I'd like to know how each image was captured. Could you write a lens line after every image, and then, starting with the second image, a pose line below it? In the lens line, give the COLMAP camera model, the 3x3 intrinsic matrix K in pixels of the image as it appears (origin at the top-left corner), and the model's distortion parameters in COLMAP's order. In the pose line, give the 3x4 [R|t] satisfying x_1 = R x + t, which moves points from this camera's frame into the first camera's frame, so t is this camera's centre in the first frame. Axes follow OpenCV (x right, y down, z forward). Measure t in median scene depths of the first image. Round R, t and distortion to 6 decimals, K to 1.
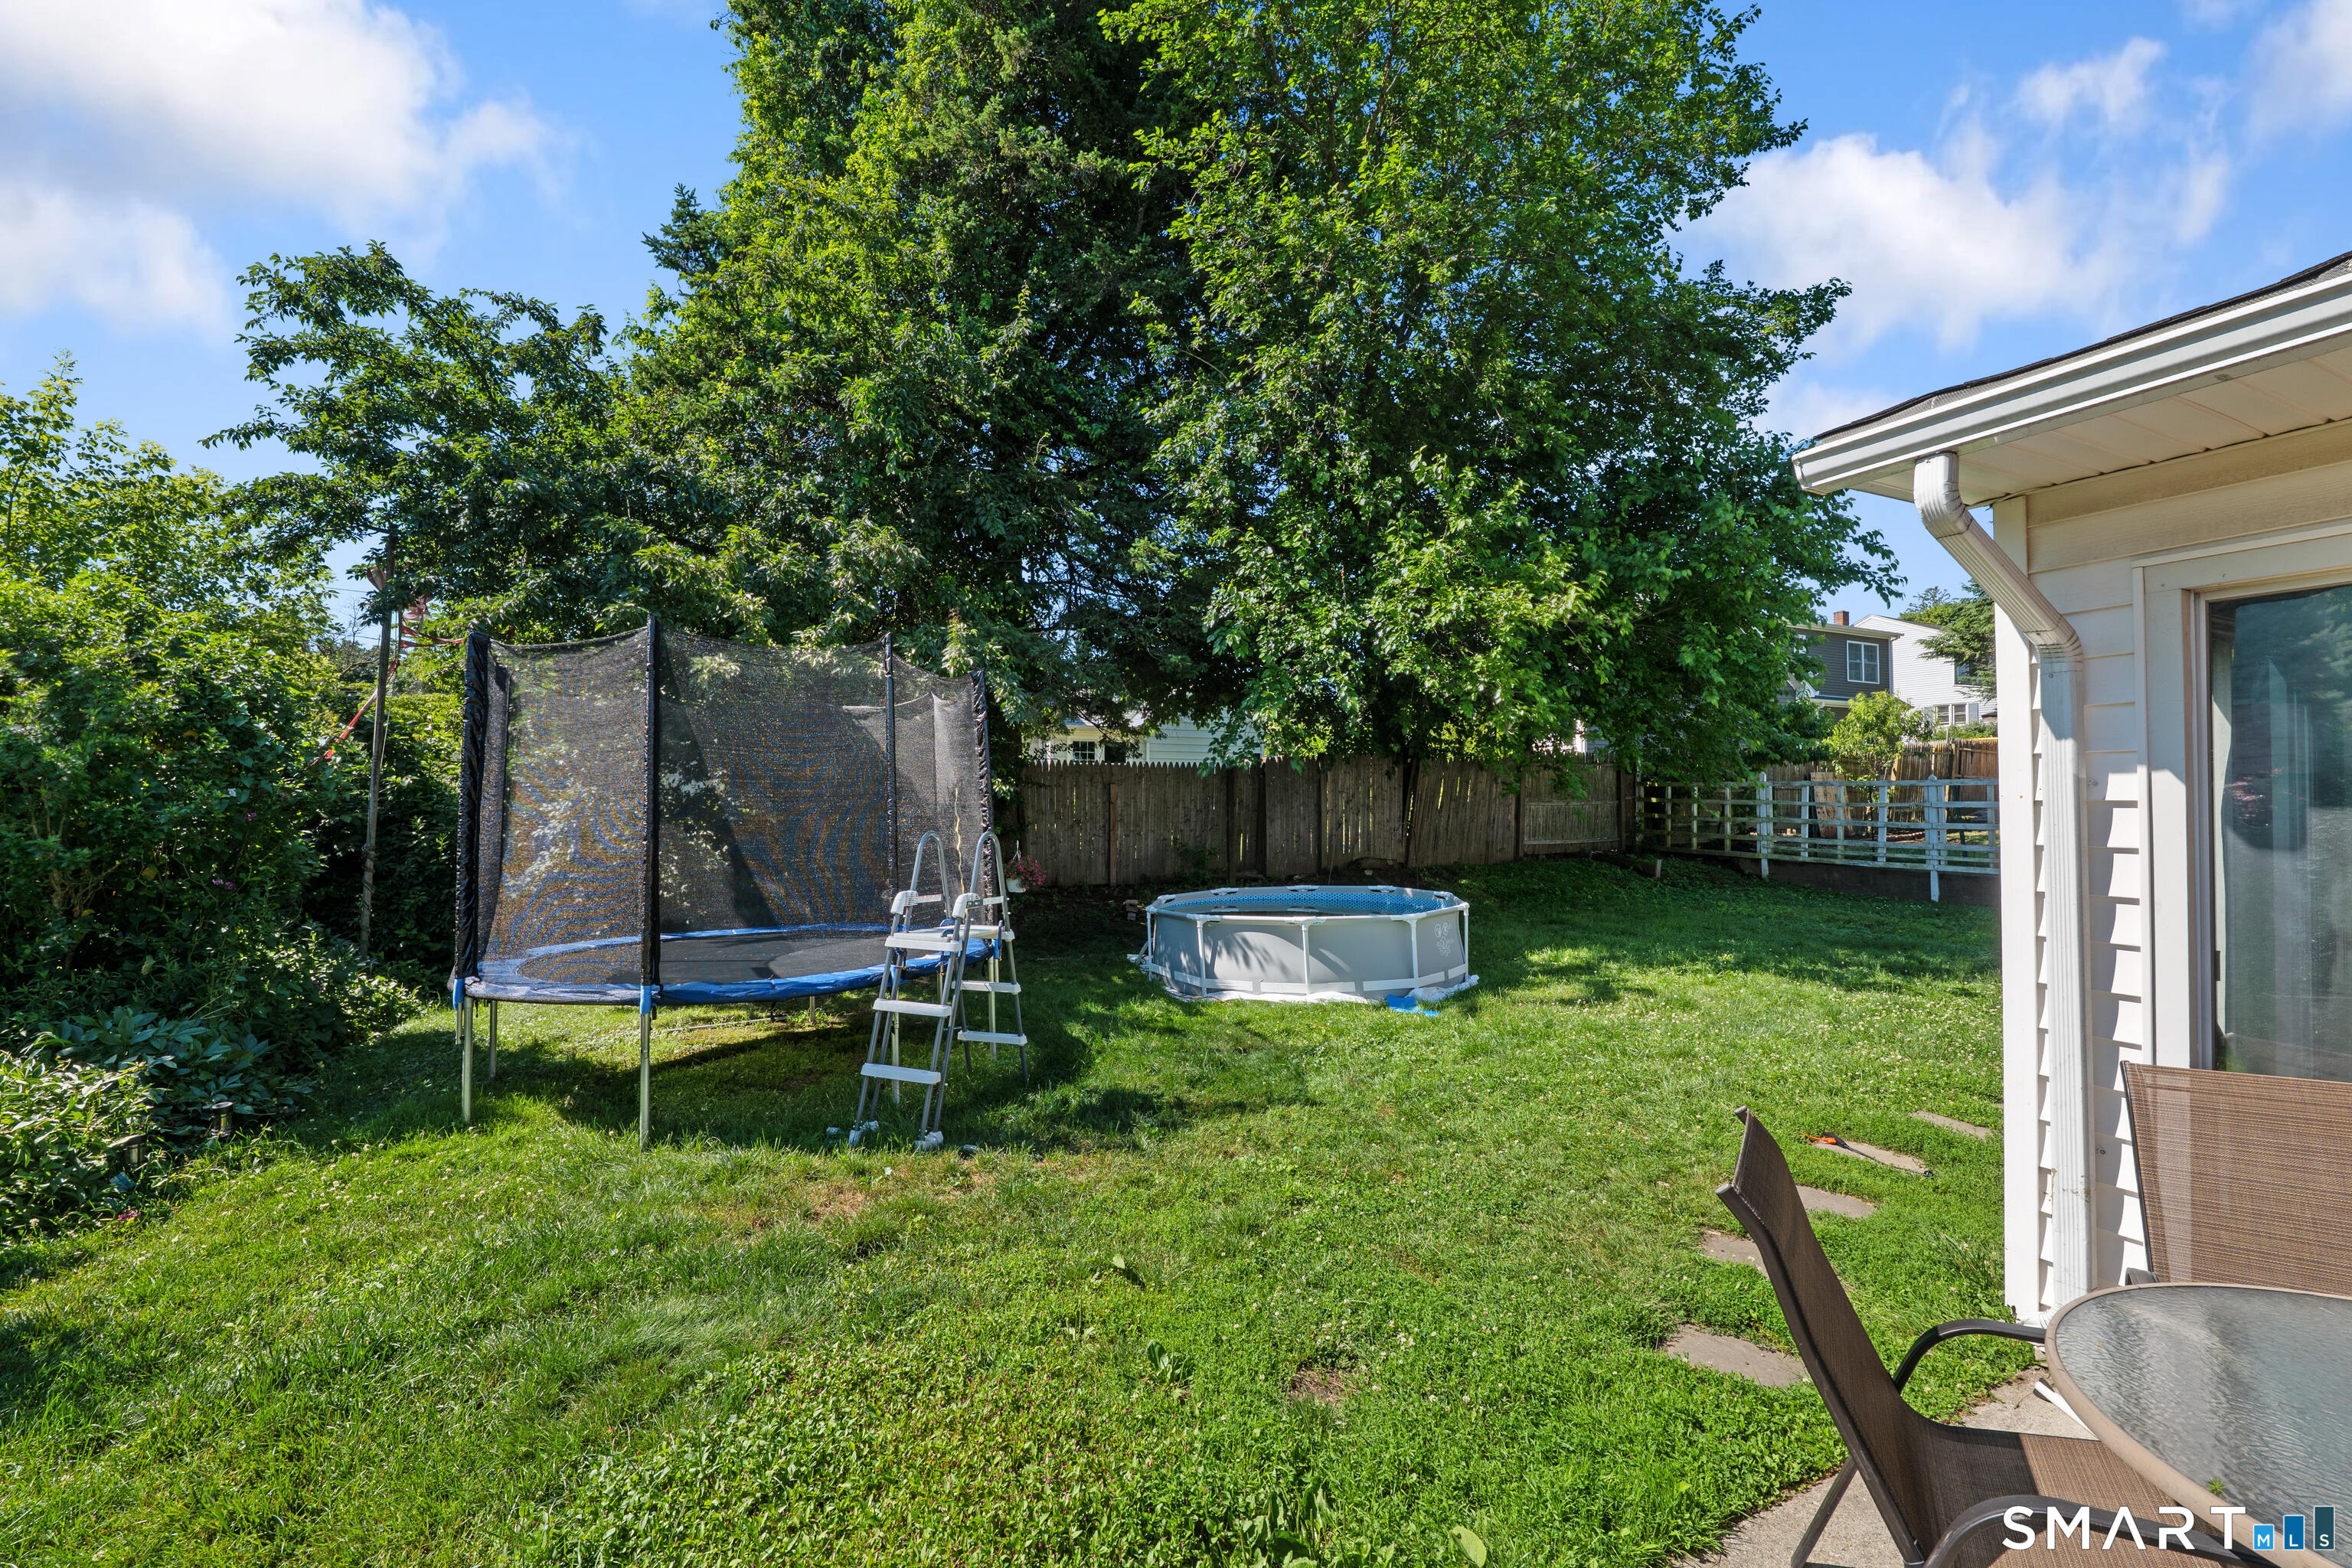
lens RADIAL K [[948.7, 0, 1181.4], [0, 948.7, 787.4], [0, 0, 1]] dist [0.002566, 0.001067]
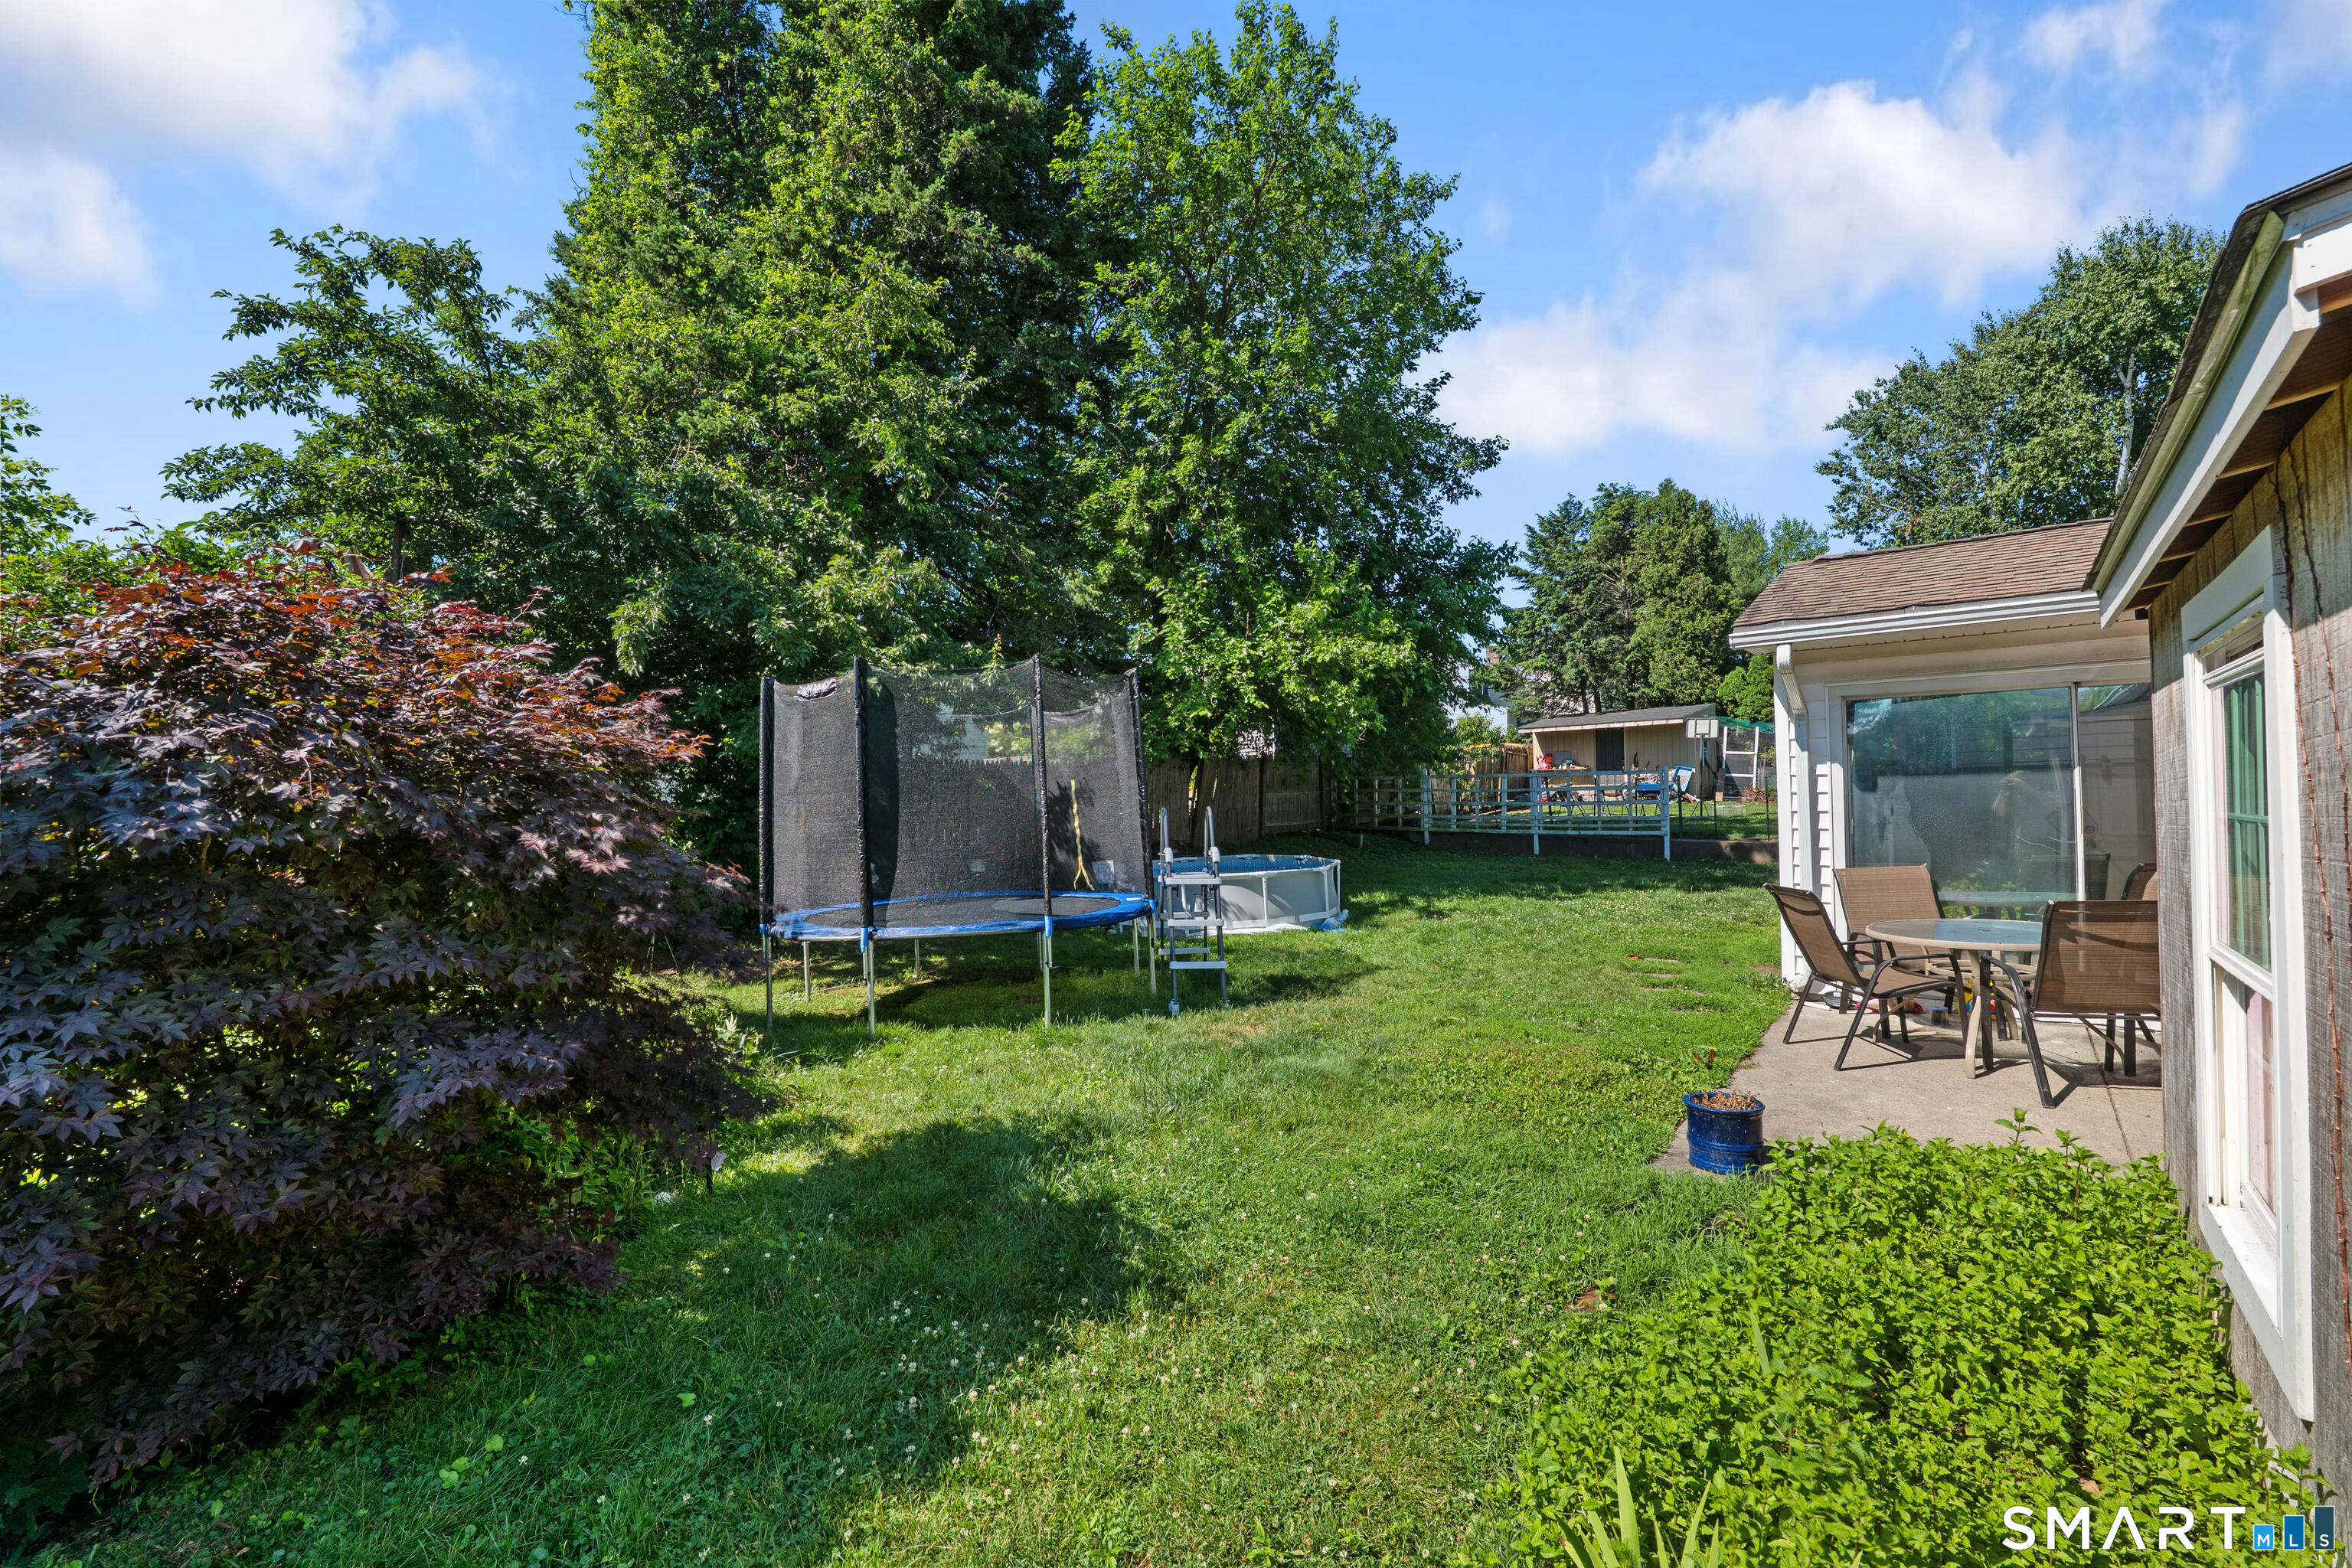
lens RADIAL K [[948.7, 0, 1185.4], [0, 948.7, 790.5], [0, 0, 1]] dist [0.002566, 0.001067]
pose [[0.910613, -0.012017, 0.413085, -0.469432], [0.010112, 0.999926, 0.006796, 0.006304], [-0.413136, -0.002012, 0.910667, -0.185079]]
